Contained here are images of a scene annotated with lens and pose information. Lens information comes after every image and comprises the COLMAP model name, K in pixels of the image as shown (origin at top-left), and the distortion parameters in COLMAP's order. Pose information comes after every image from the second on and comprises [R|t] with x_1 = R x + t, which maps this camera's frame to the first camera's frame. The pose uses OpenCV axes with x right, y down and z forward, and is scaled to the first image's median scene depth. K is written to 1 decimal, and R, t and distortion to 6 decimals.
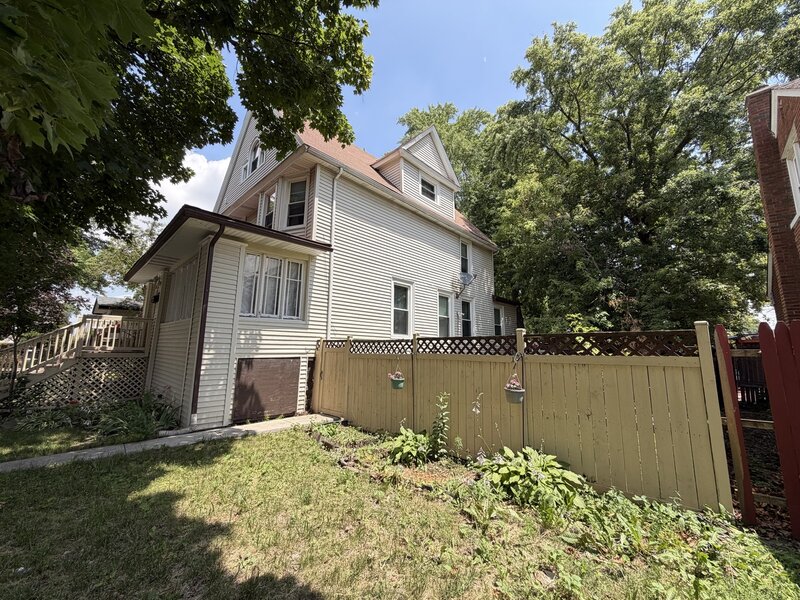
lens RADIAL K [[319.8, 0, 398.2], [0, 319.8, 303.9], [0, 0, 1]] dist [-0.000136, -0.000040]
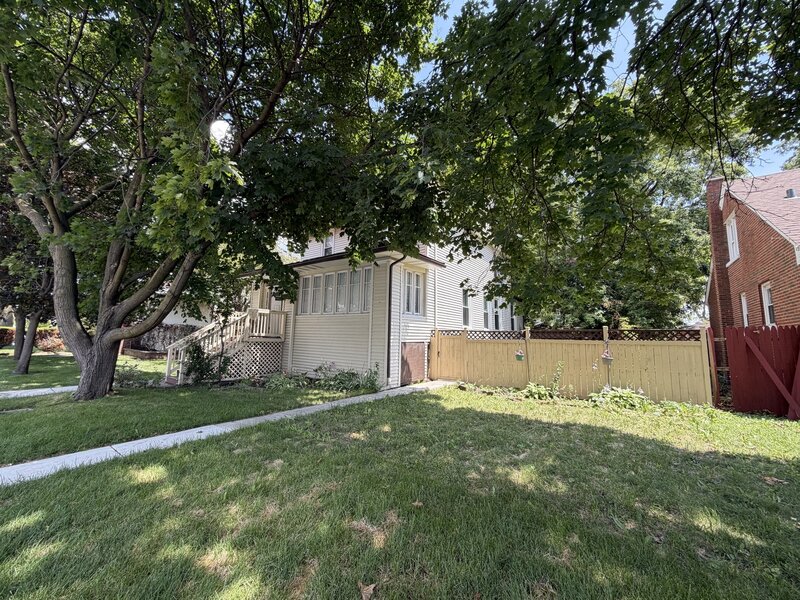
lens RADIAL K [[320.9, 0, 400.0], [0, 320.9, 300.0], [0, 0, 1]] dist [-0.000409, 0.000140]
pose [[0.991060, 0.020879, 0.131771, -0.536839], [-0.024118, 0.999444, 0.023031, -0.044030], [-0.131217, -0.026003, 0.991013, -0.351215]]
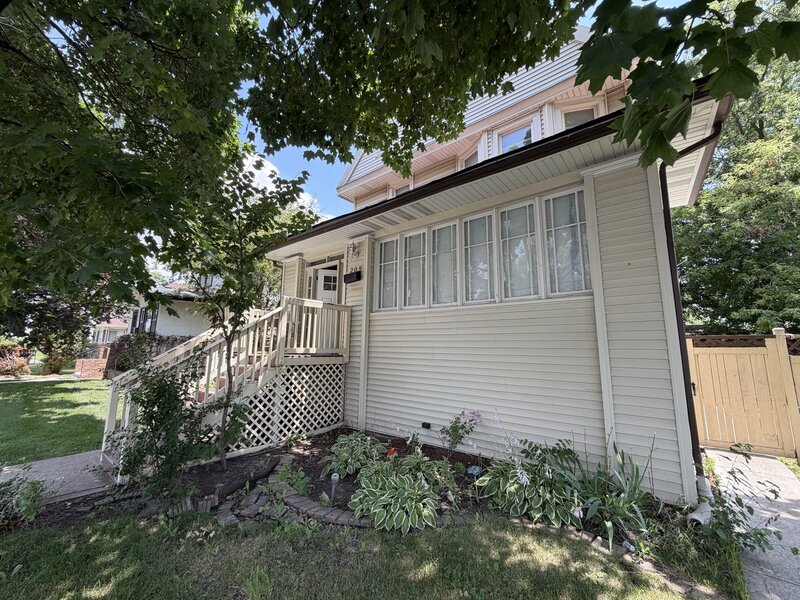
lens RADIAL K [[320.9, 0, 400.0], [0, 320.9, 300.0], [0, 0, 1]] dist [-0.000409, 0.000140]
pose [[0.994838, 0.008373, 0.101126, -0.799512], [-0.008088, 0.999962, -0.003223, 0.038092], [-0.101149, 0.002388, 0.994868, 0.339469]]
